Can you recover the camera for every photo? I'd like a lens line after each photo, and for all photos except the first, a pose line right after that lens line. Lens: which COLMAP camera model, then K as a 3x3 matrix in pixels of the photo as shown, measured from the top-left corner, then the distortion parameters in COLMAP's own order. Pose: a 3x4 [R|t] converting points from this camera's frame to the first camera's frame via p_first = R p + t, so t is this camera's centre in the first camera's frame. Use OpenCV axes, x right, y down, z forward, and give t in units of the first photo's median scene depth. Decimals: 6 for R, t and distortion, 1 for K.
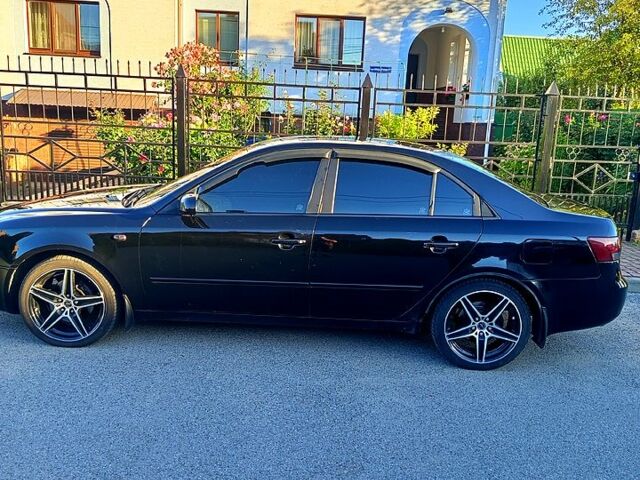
lens RADIAL K [[584.0, 0, 317.8], [0, 584.0, 243.8], [0, 0, 1]] dist [0.091773, -0.168453]
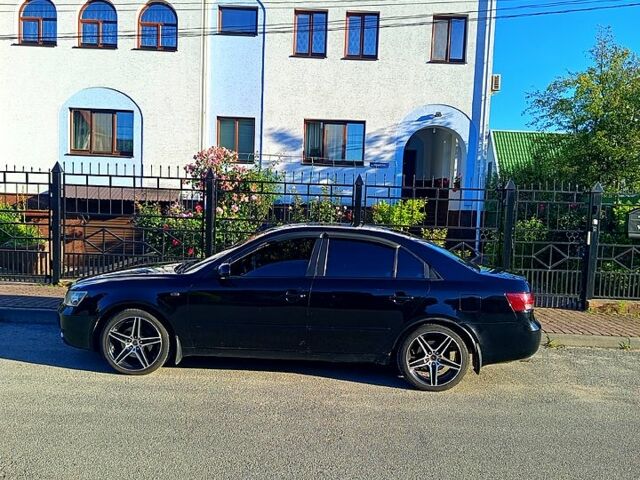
lens RADIAL K [[584.0, 0, 317.8], [0, 584.0, 243.8], [0, 0, 1]] dist [0.091773, -0.168453]
pose [[0.999823, -0.006509, -0.017639, 0.017080], [0.003866, 0.989285, -0.145947, 0.037718], [0.018400, 0.145853, 0.989135, -0.202994]]
